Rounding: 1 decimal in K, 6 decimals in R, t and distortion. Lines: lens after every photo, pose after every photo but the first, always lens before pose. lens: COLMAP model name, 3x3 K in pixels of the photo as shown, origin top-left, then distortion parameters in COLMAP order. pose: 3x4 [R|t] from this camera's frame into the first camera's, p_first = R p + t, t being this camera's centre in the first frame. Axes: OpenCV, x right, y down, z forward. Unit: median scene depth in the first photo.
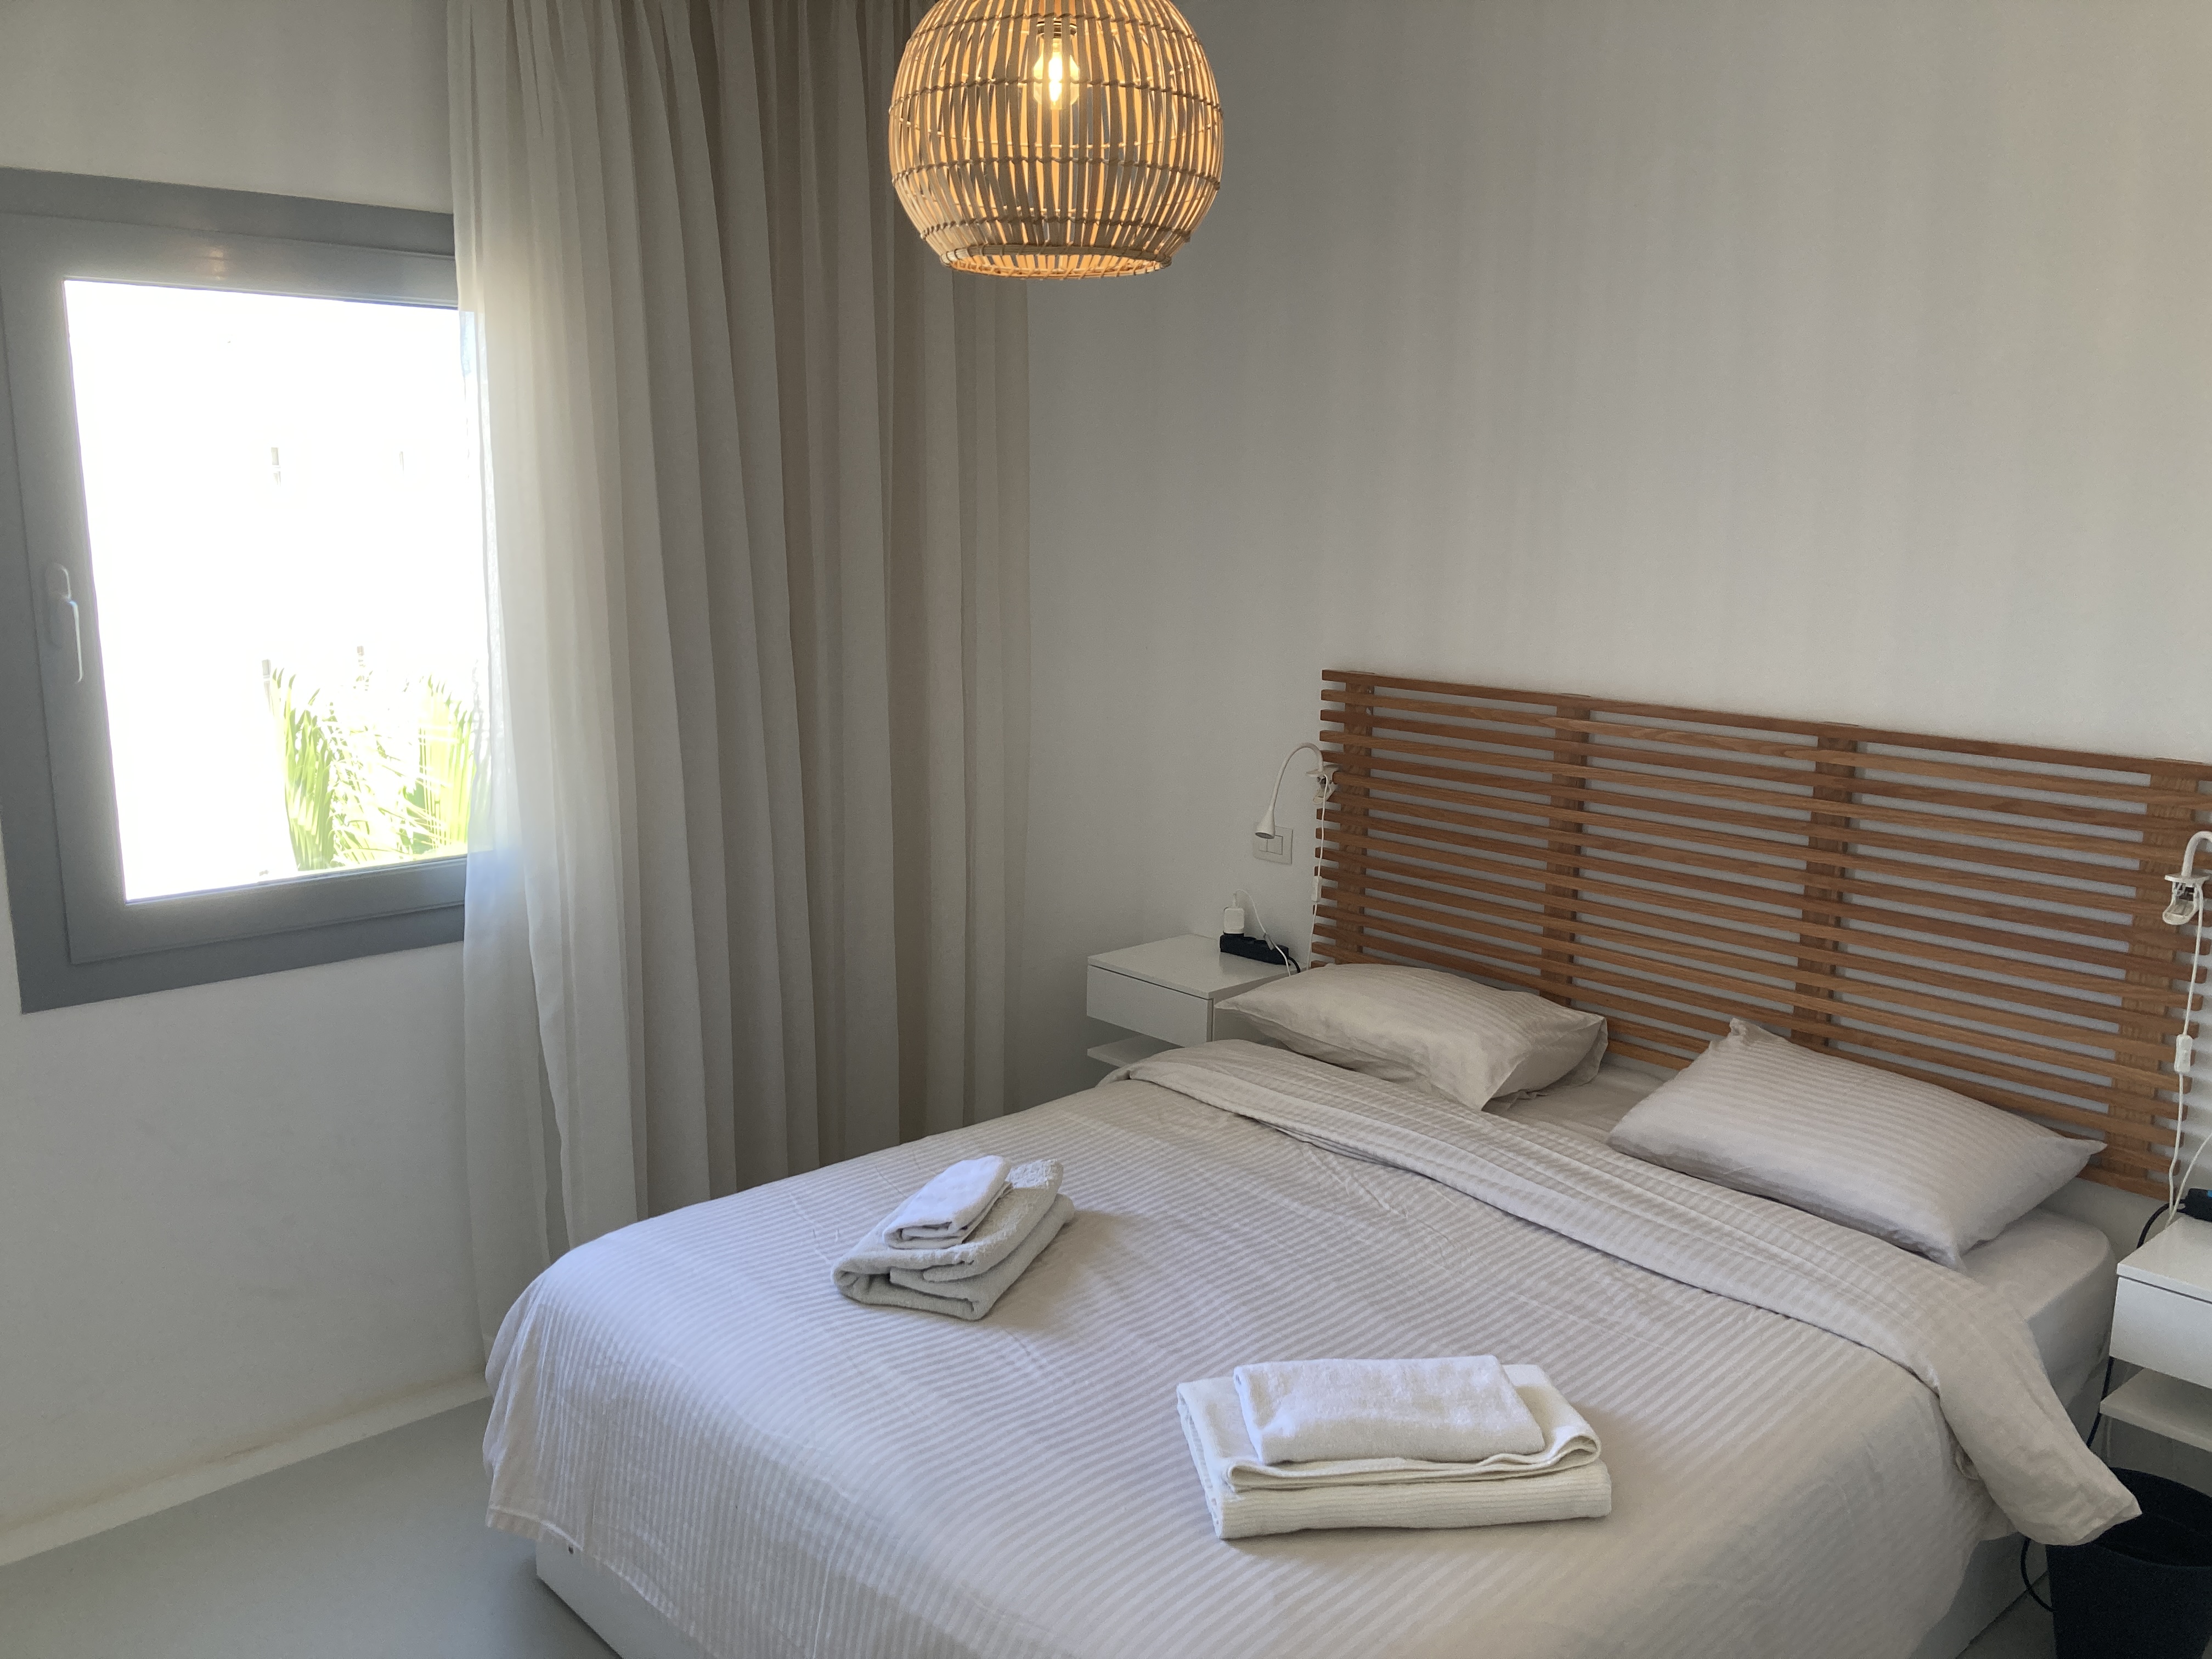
lens RADIAL K [[1813.1, 0, 1101.3], [0, 1813.1, 864.5], [0, 0, 1]] dist [0.025712, -0.010878]
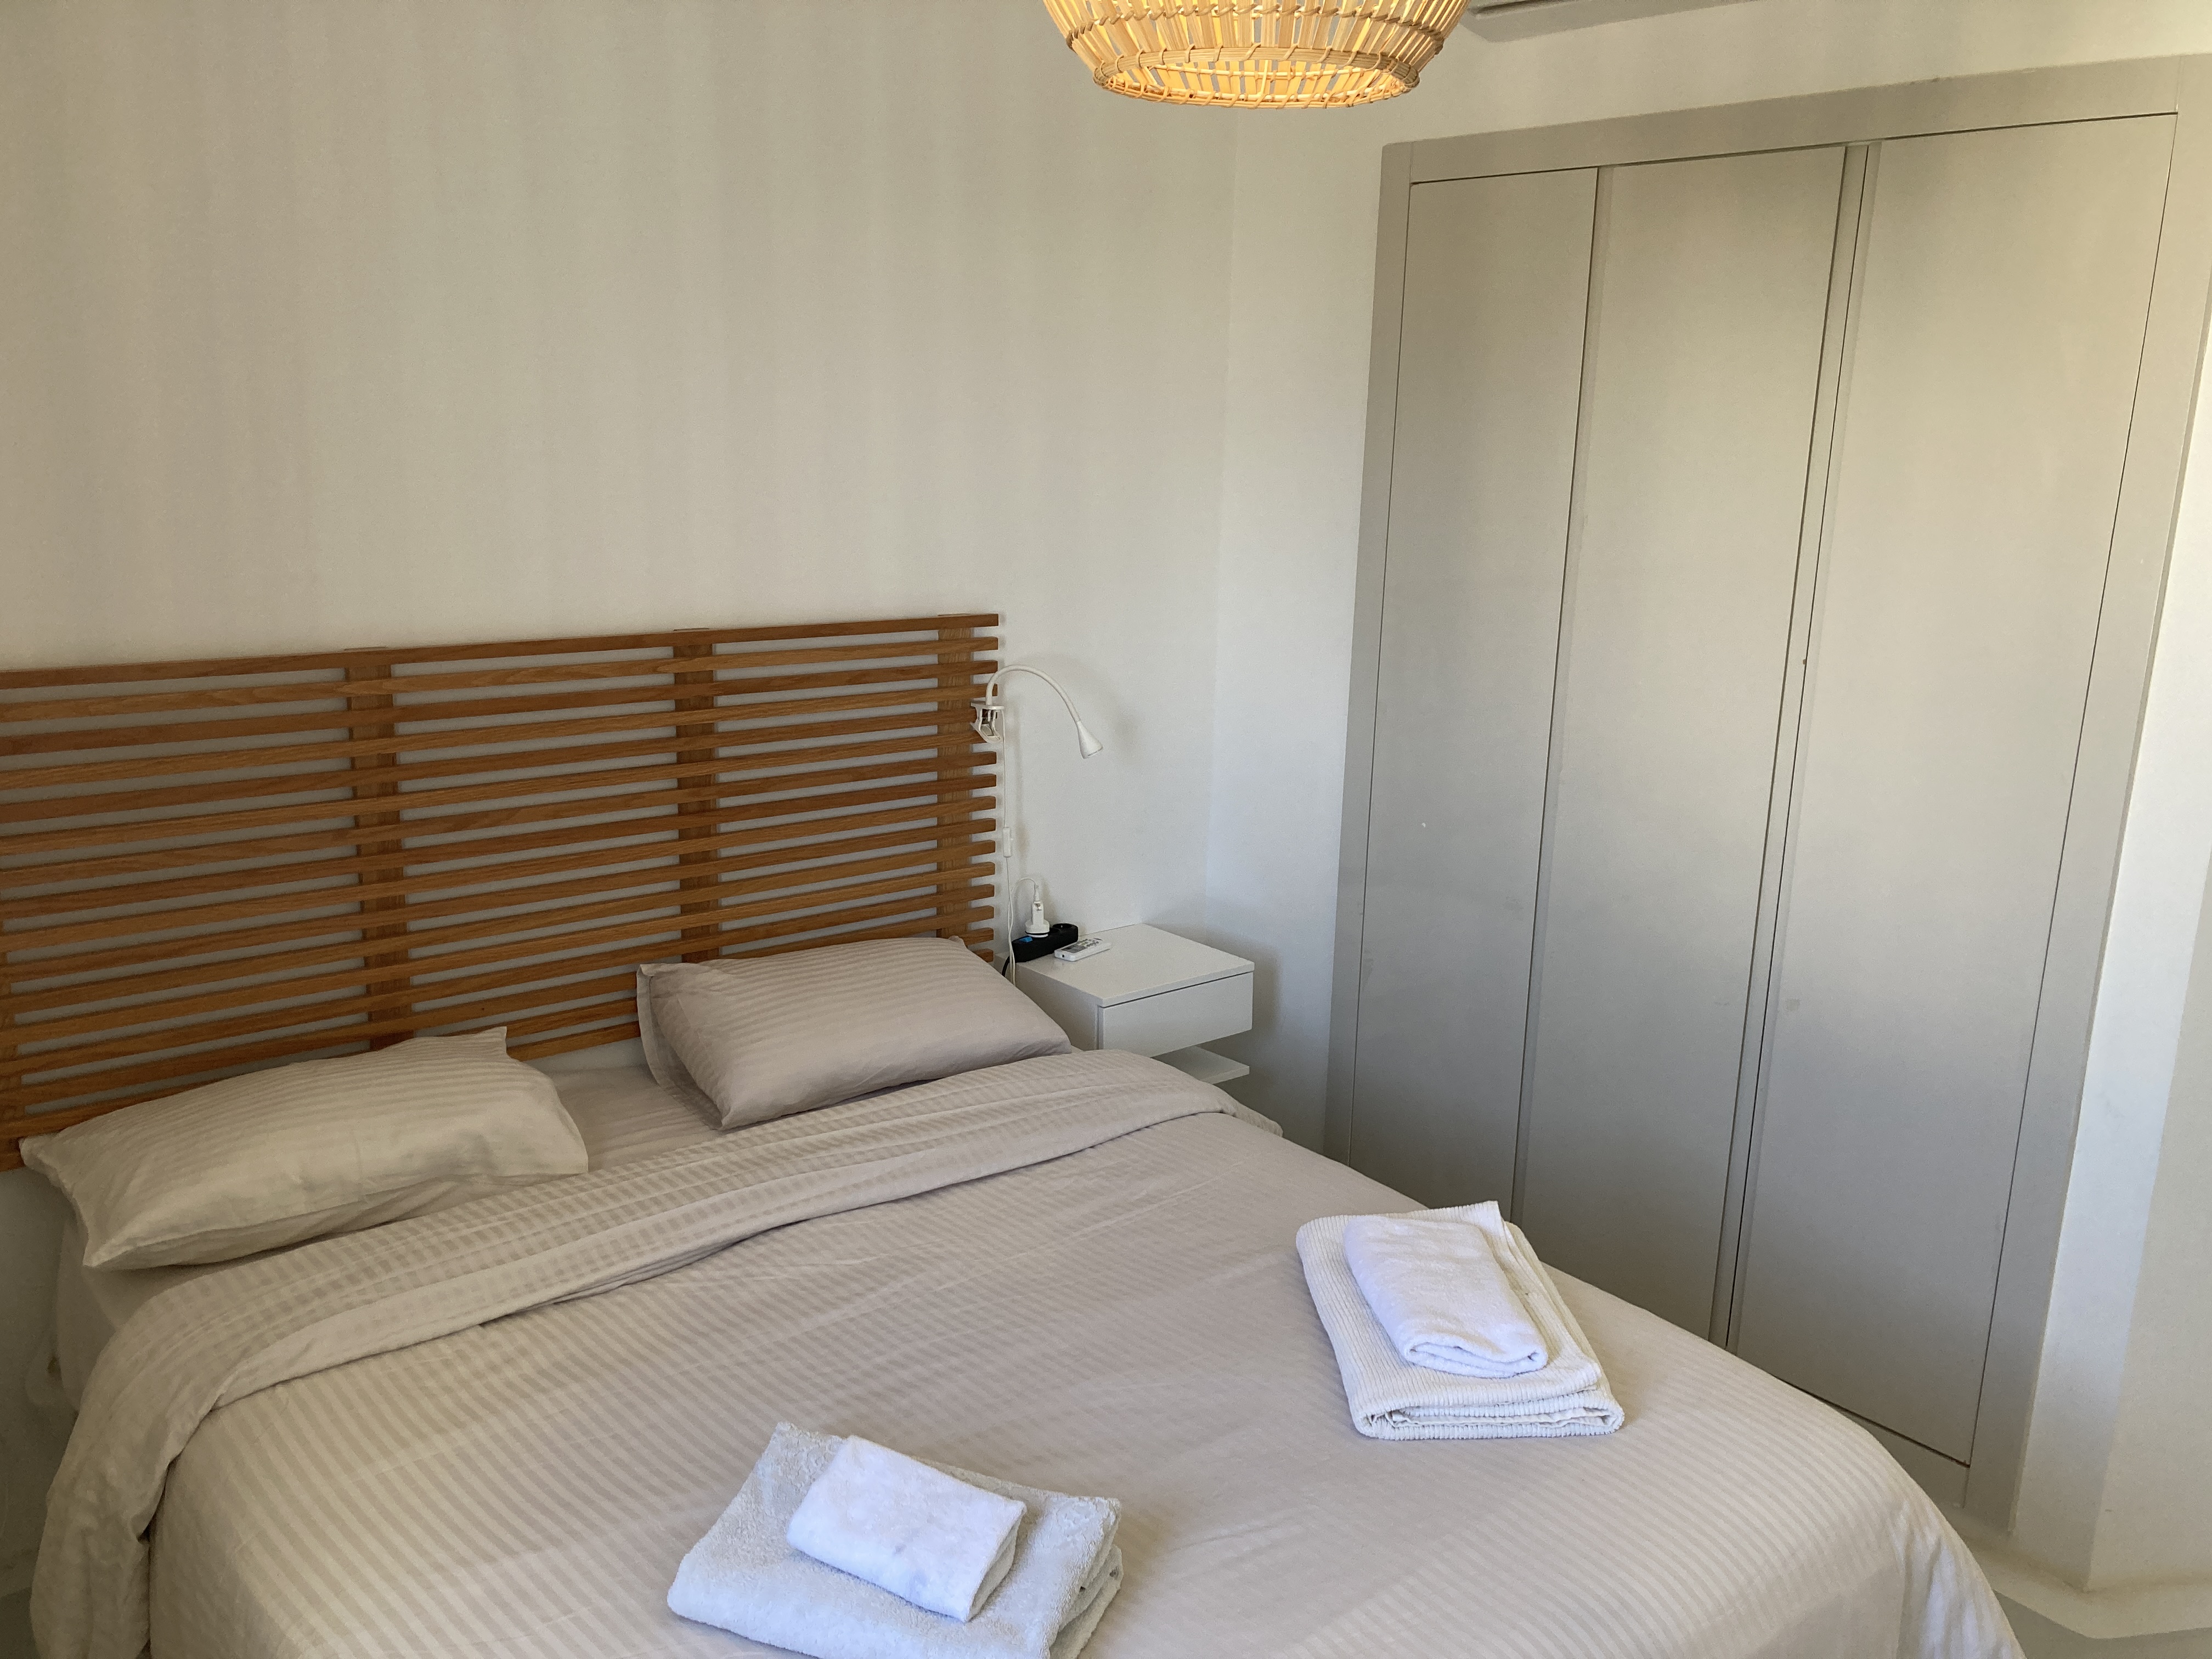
lens RADIAL K [[1774.0, 0, 1112.9], [0, 1774.0, 857.0], [0, 0, 1]] dist [0.048263, -0.059963]
pose [[0.048982, -0.247464, 0.967658, -0.541315], [0.187276, 0.953914, 0.234469, -0.145776], [-0.981085, 0.169734, 0.093069, 0.733349]]
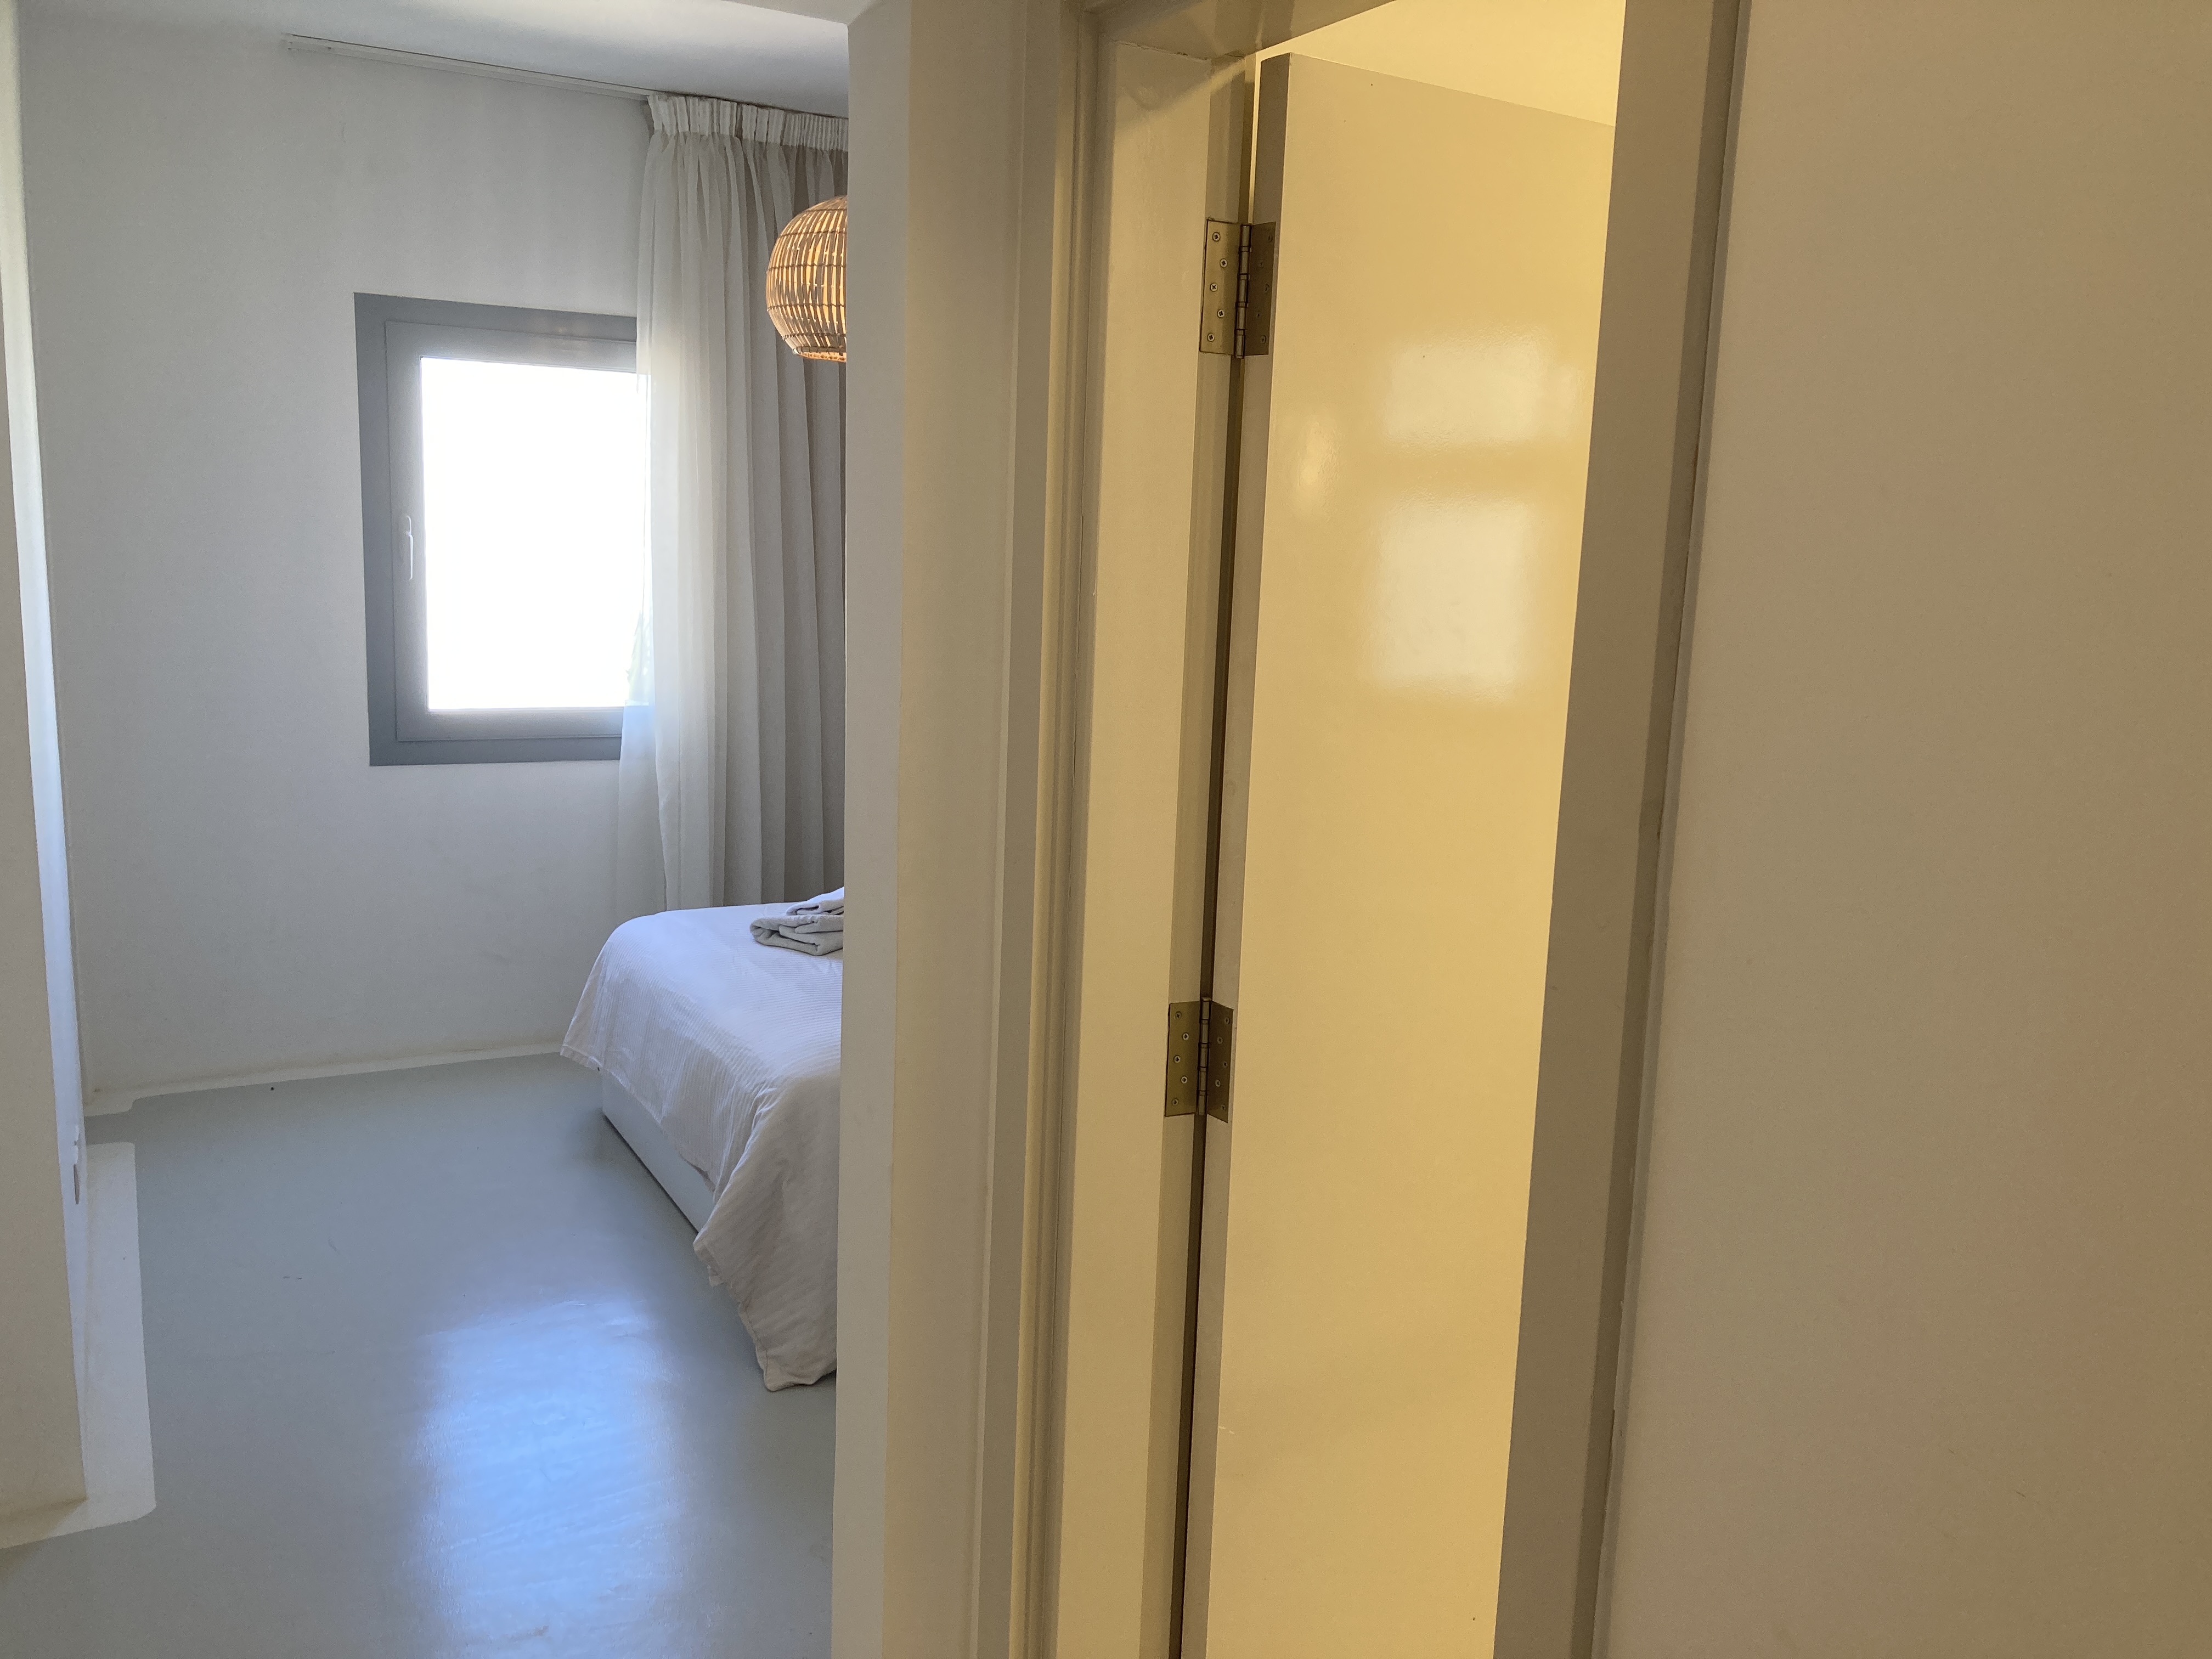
lens RADIAL K [[1813.1, 0, 1101.3], [0, 1813.1, 864.5], [0, 0, 1]] dist [0.025712, -0.010878]
pose [[0.968583, 0.072796, -0.237799, 0.481228], [-0.080351, 0.996519, -0.022220, 0.145698], [0.235354, 0.040630, 0.971060, -0.499029]]
